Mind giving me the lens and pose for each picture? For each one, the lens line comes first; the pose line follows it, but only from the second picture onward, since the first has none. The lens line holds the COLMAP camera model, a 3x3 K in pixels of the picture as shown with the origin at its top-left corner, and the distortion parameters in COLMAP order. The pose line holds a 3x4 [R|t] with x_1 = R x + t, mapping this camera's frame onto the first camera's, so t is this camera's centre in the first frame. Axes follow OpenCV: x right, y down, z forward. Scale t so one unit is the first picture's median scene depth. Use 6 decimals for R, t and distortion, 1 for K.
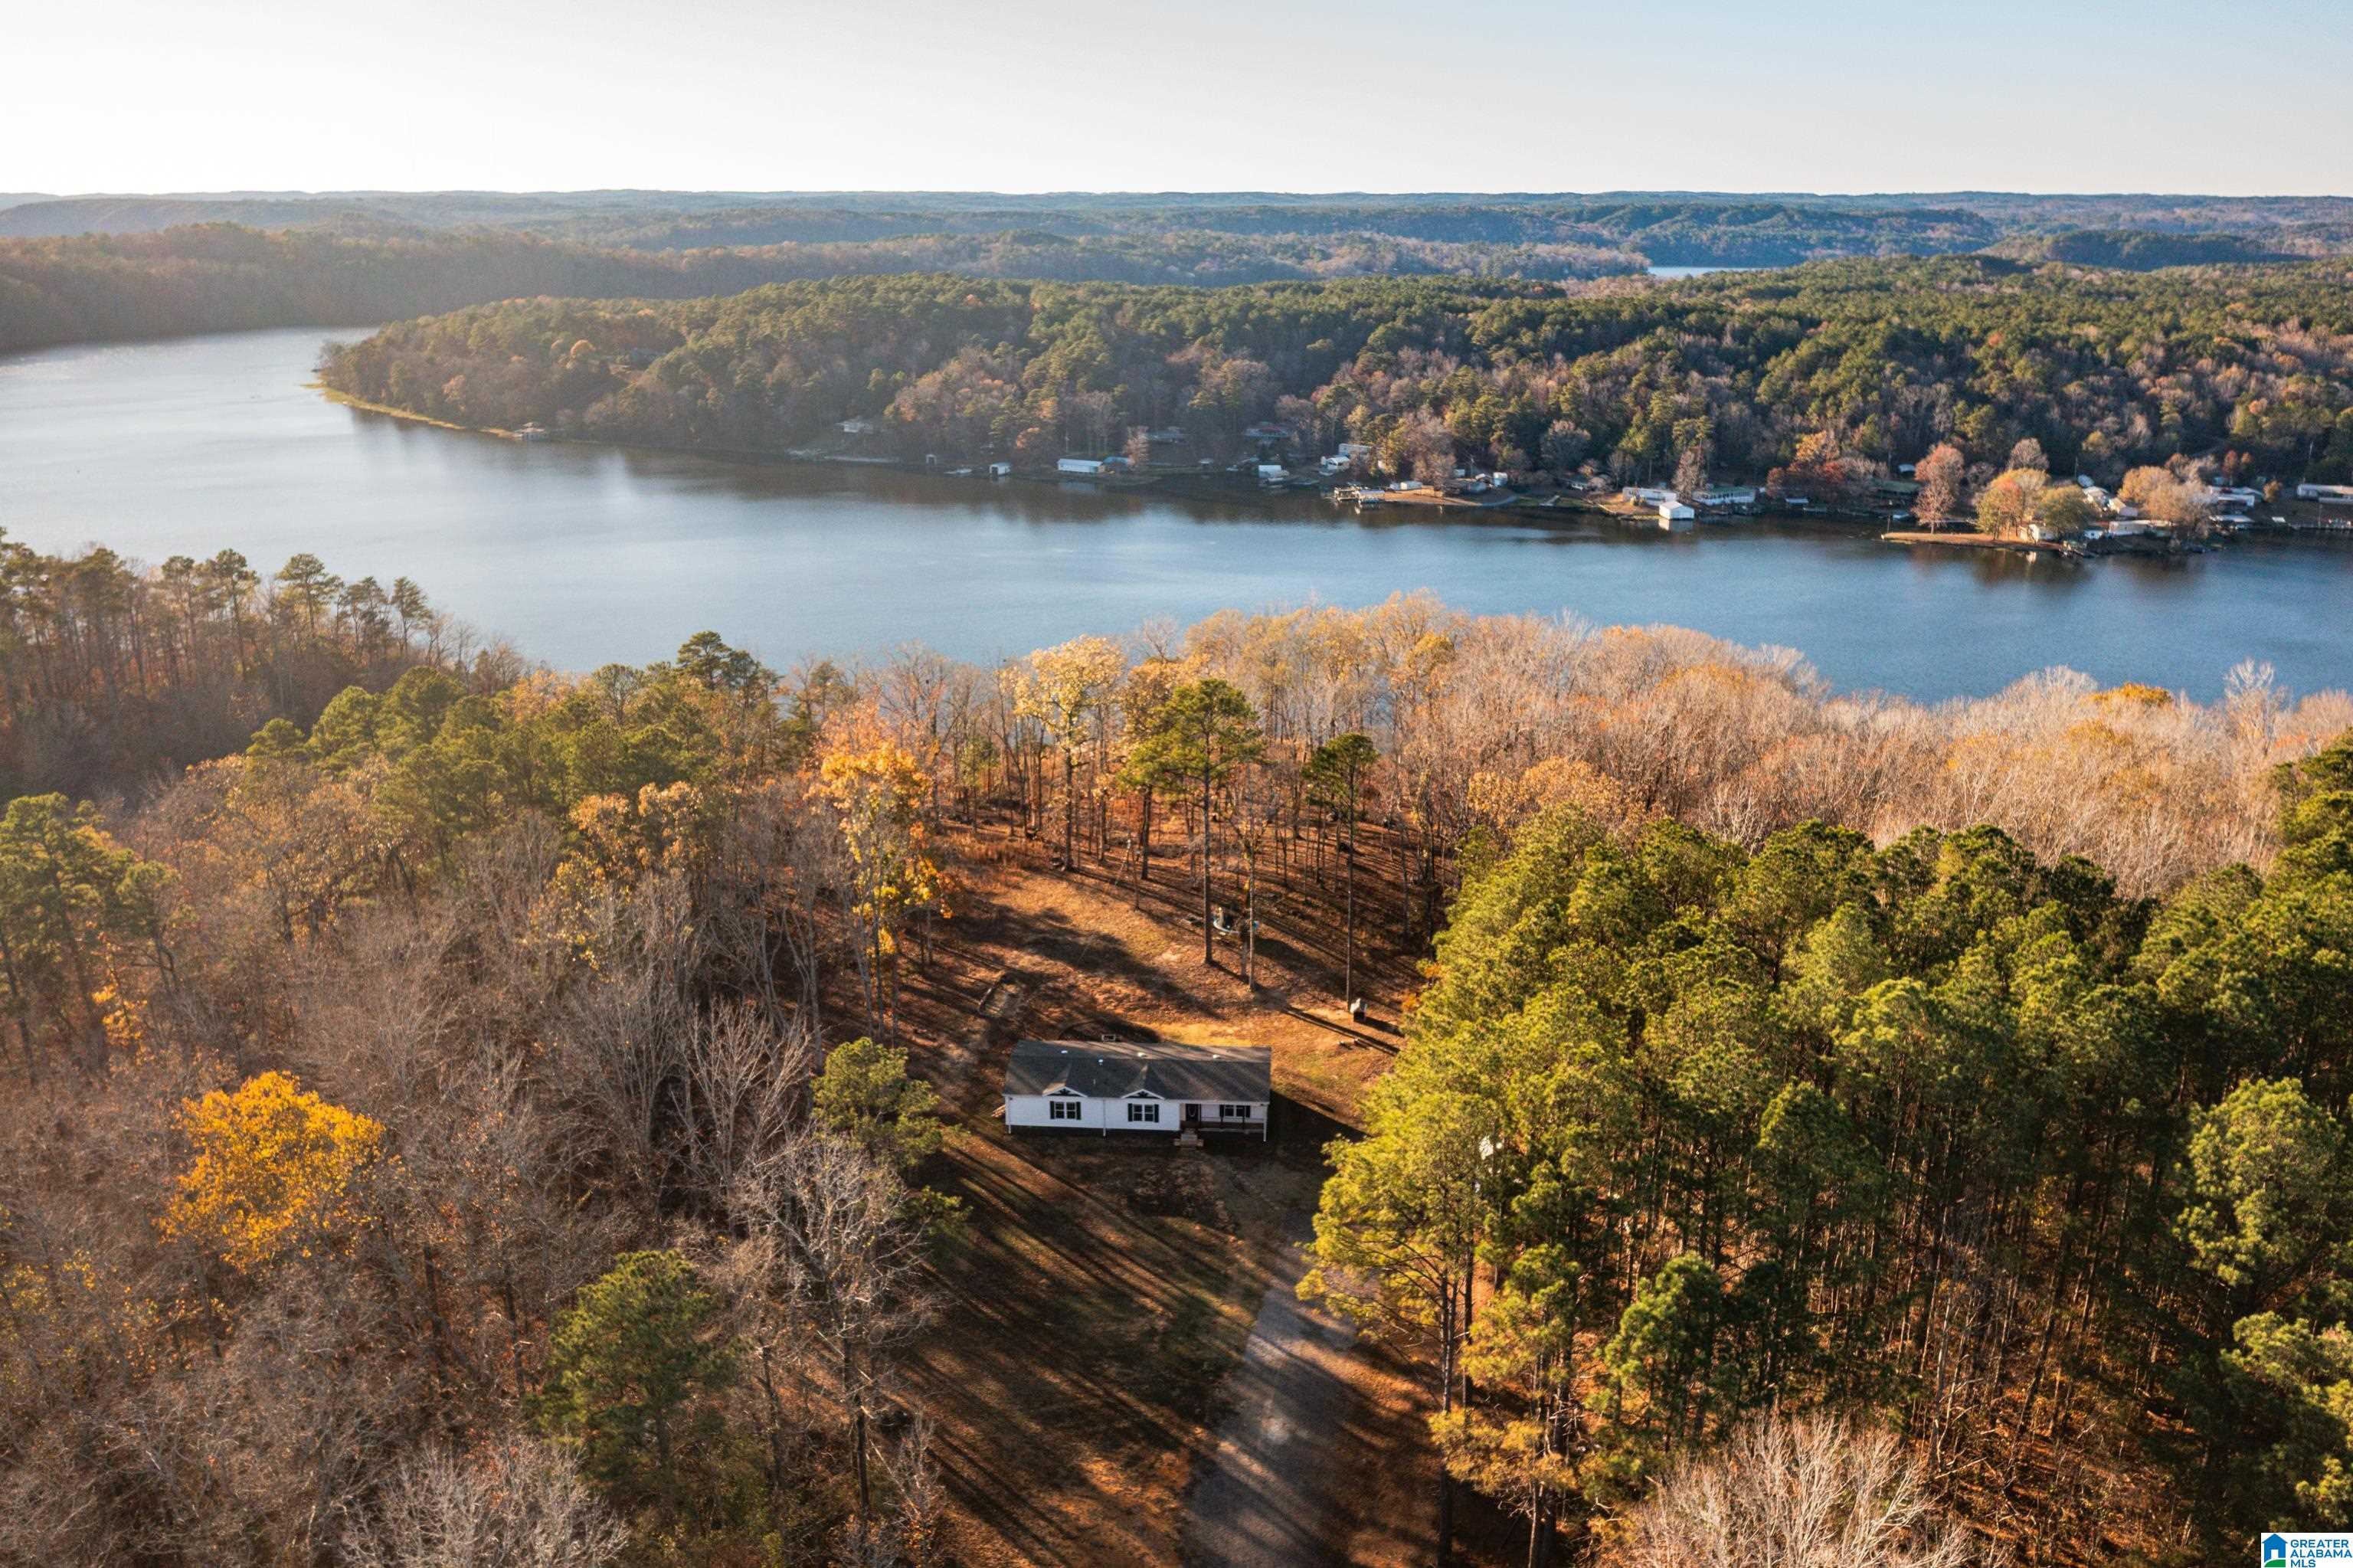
lens RADIAL K [[1877.9, 0, 1171.5], [0, 1877.9, 785.8], [0, 0, 1]] dist [-0.017750, -0.003222]
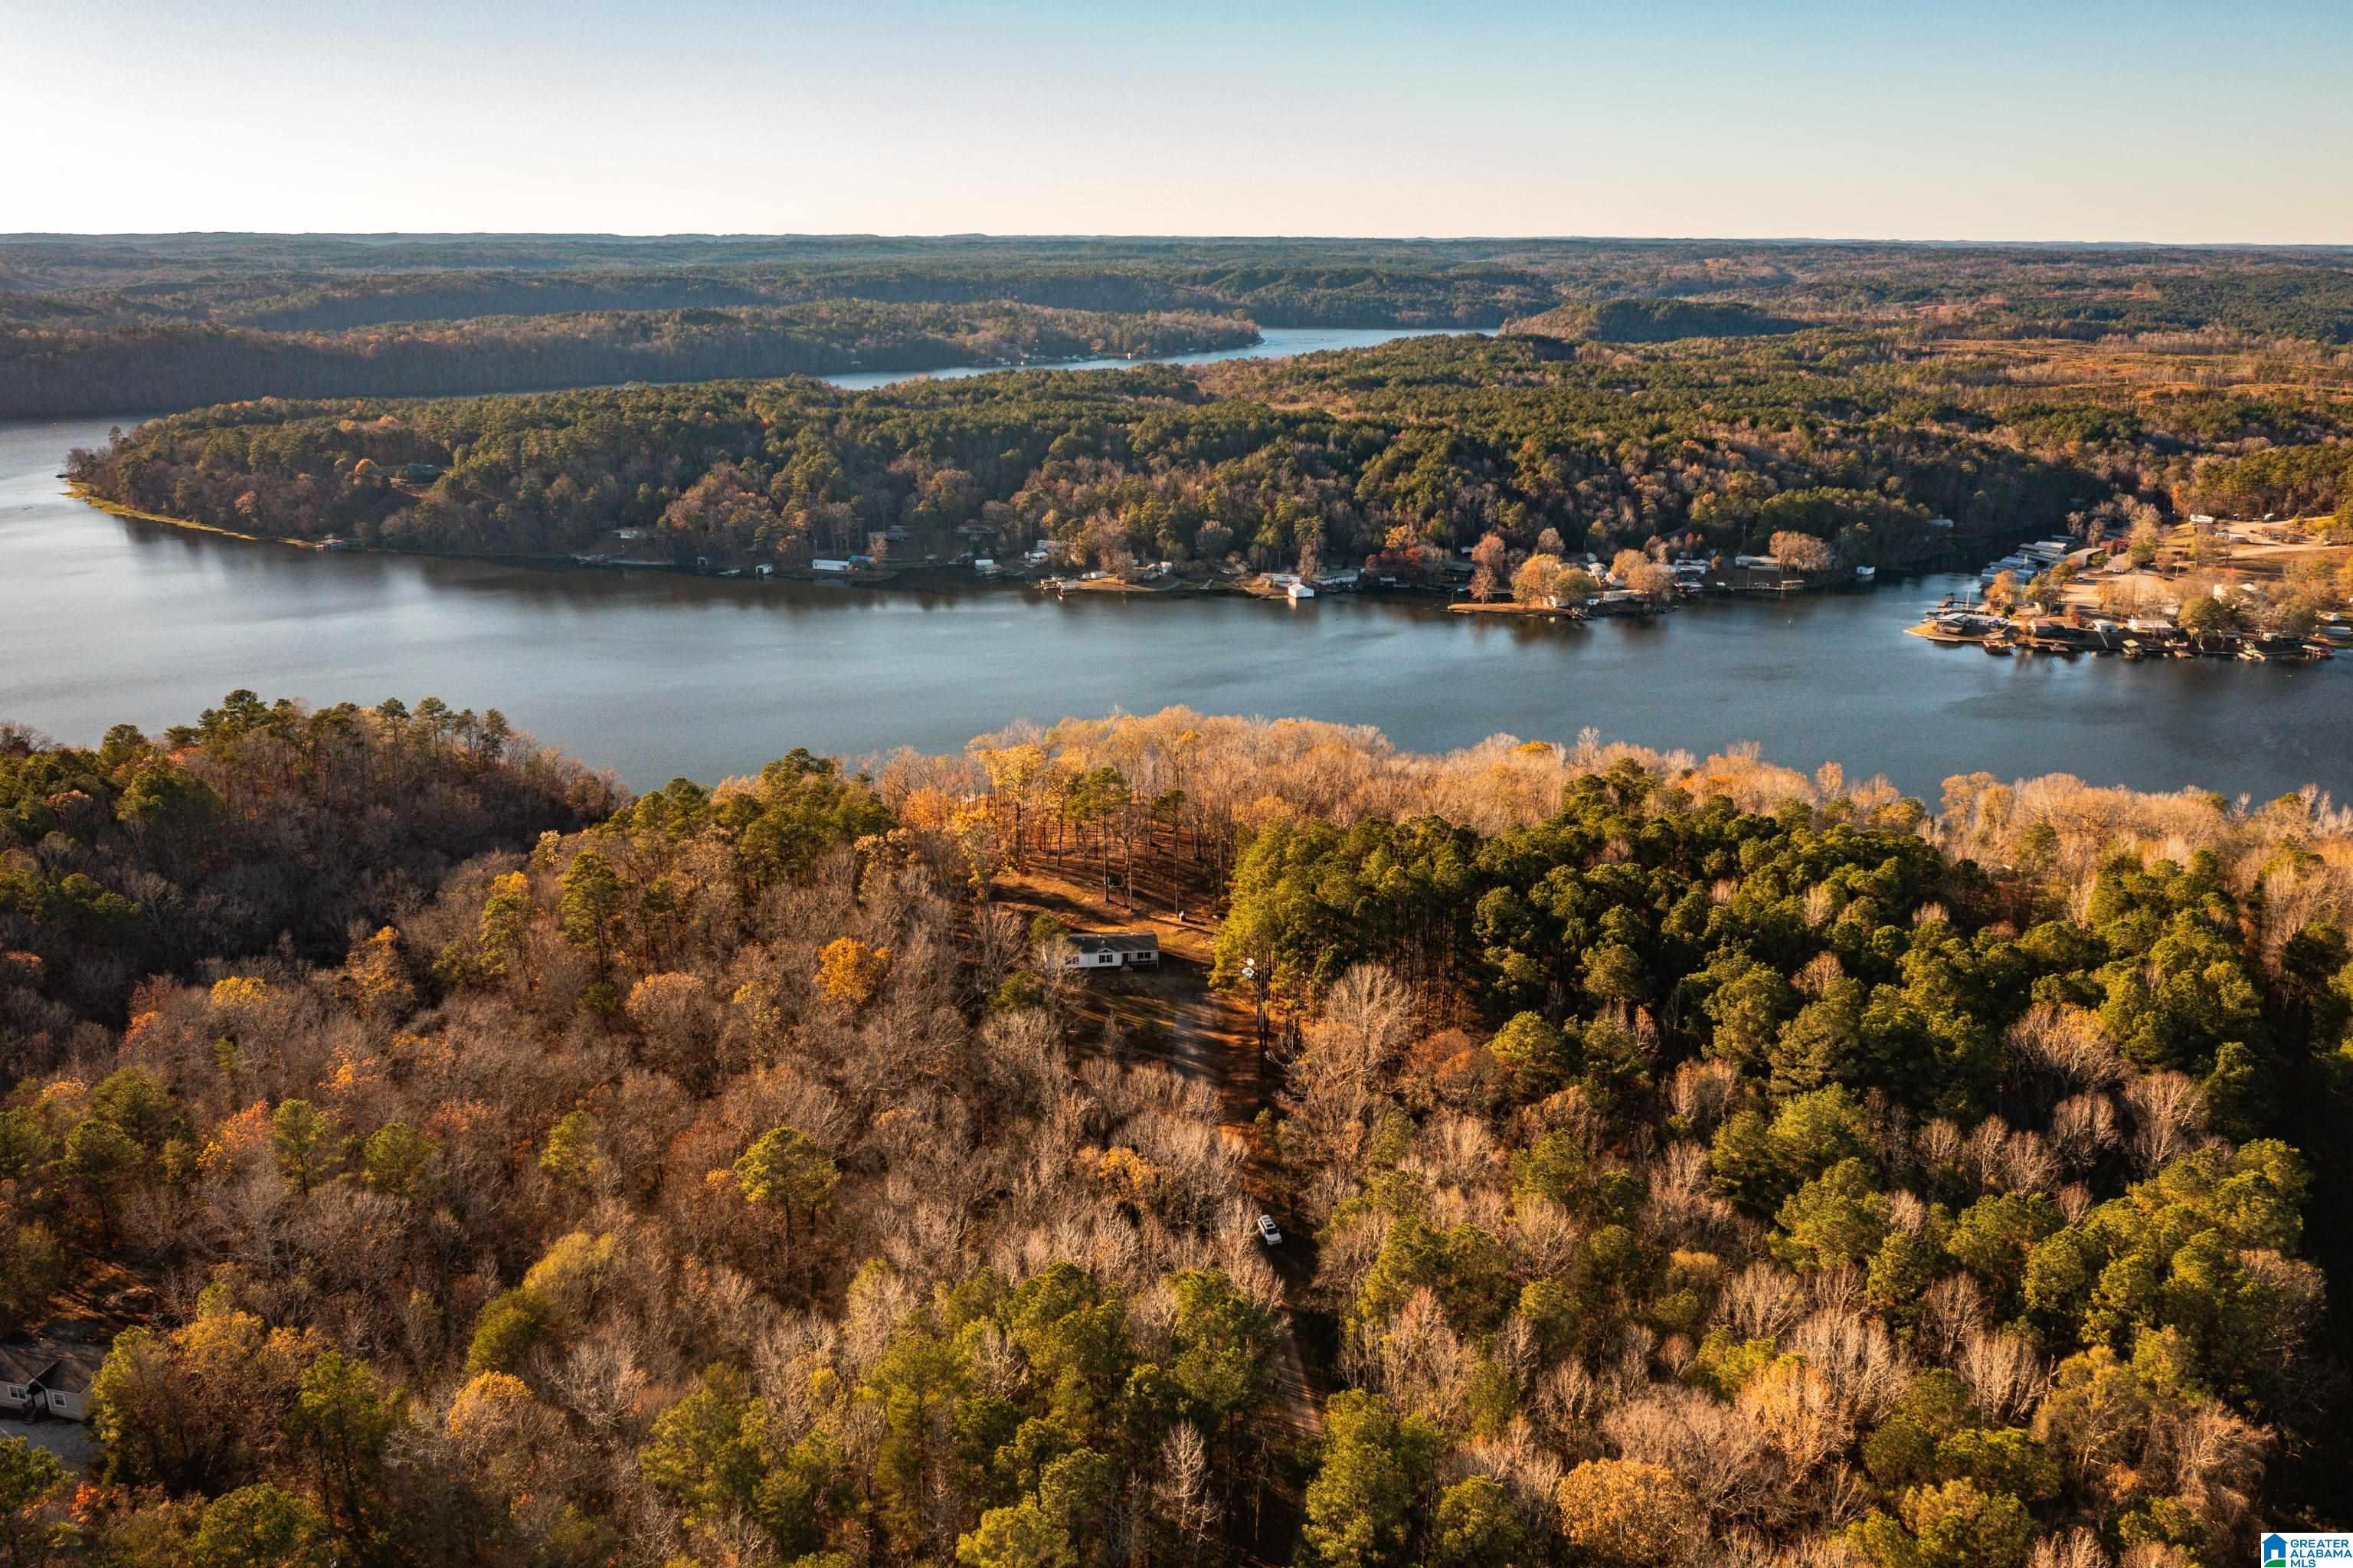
lens RADIAL K [[1846.1, 0, 1170.6], [0, 1846.1, 784.8], [0, 0, 1]] dist [-0.021083, 0.001449]
pose [[0.980739, -0.052534, 0.188124, -0.073572], [0.055133, 0.998442, -0.008606, -0.003410], [-0.187379, 0.018812, 0.982108, -0.261516]]
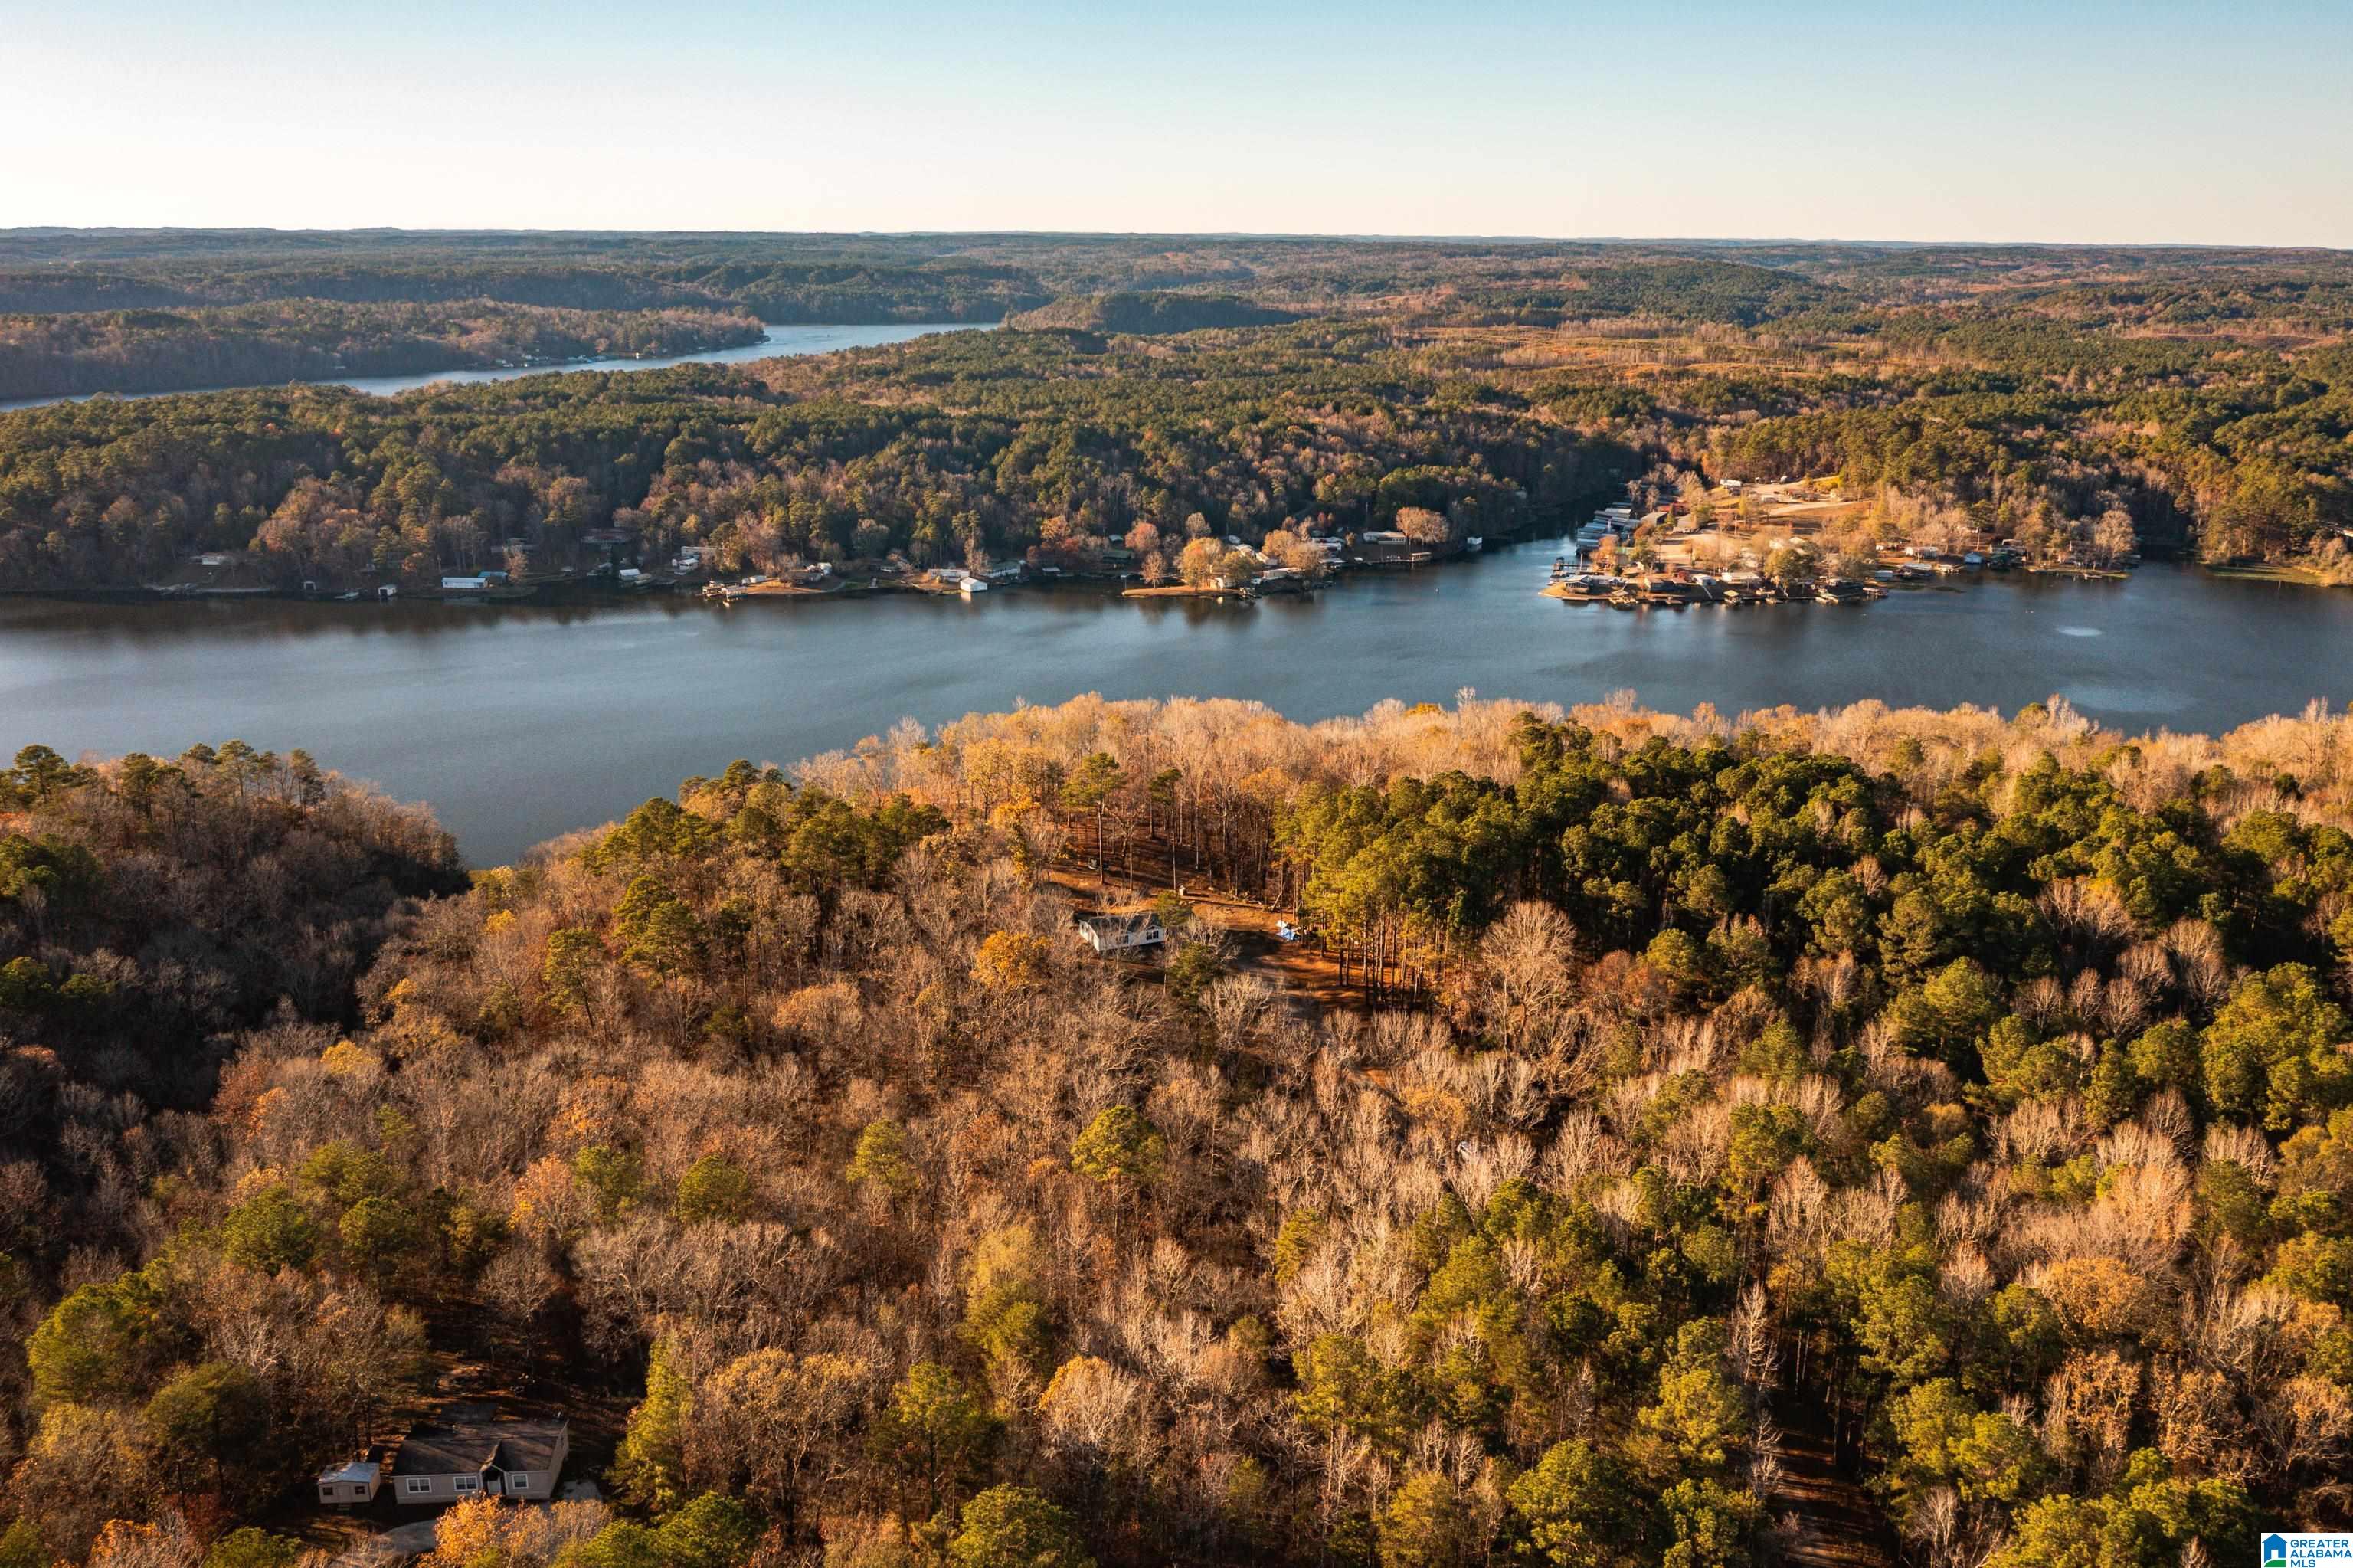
lens RADIAL K [[1856.4, 0, 1172.2], [0, 1856.4, 784.8], [0, 0, 1]] dist [-0.022318, 0.014596]
pose [[0.884395, -0.127129, 0.449091, -0.213653], [0.132876, 0.990953, 0.018847, -0.011791], [-0.447424, 0.043005, 0.893287, -0.234596]]
